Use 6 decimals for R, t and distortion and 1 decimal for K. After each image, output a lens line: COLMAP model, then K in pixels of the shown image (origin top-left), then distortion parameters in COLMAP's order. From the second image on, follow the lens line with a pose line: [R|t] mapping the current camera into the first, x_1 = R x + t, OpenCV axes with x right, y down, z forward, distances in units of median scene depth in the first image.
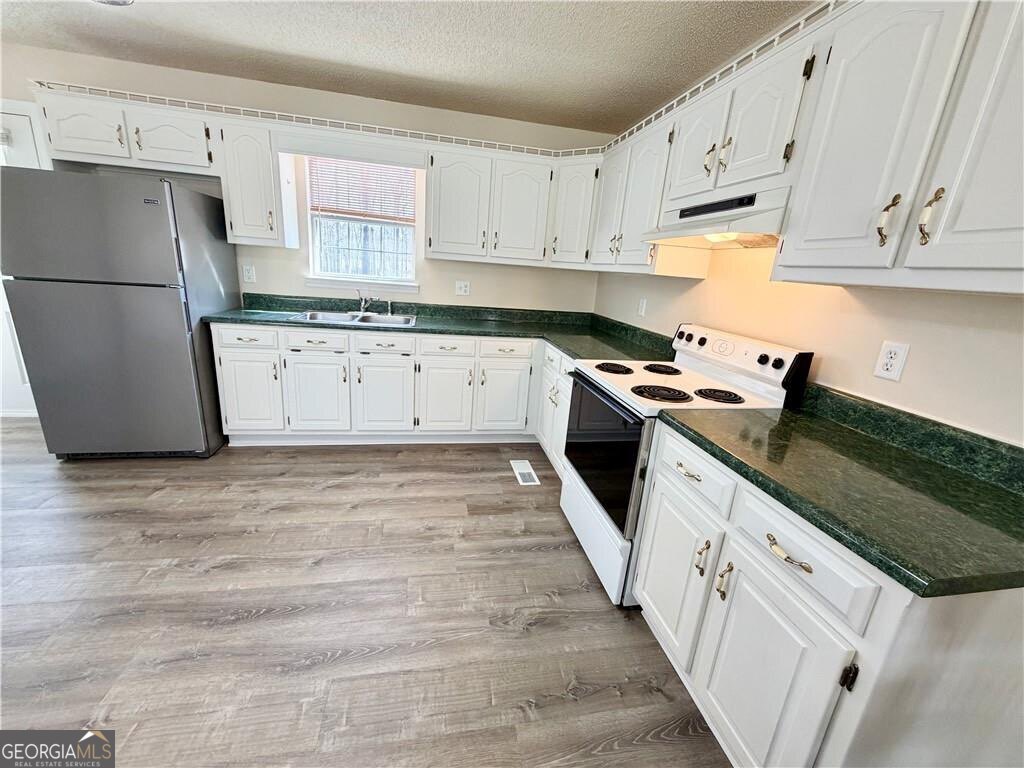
lens RADIAL K [[412.1, 0, 512.0], [0, 412.1, 384.0], [0, 0, 1]] dist [-0.001235, -0.000144]
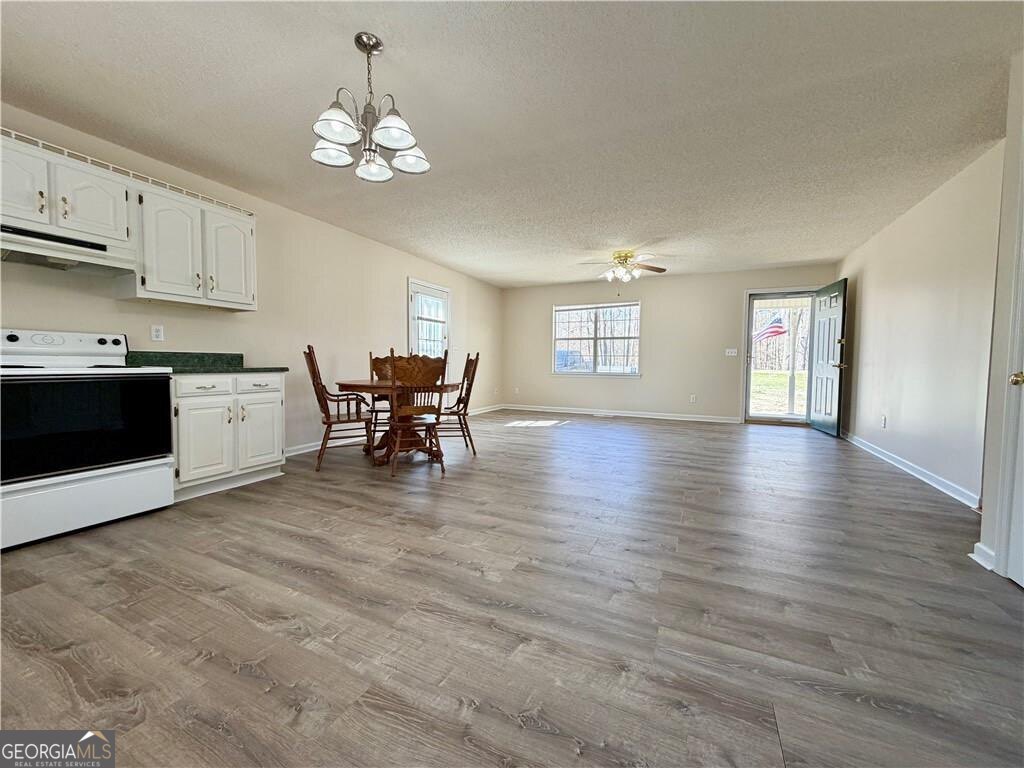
lens RADIAL K [[412.1, 0, 512.0], [0, 412.1, 384.0], [0, 0, 1]] dist [-0.001235, -0.000144]
pose [[-0.805196, -0.114402, 0.581869, -1.645973], [0.092621, 0.944911, 0.313950, -0.258802], [-0.585731, 0.306685, -0.750243, 1.294883]]
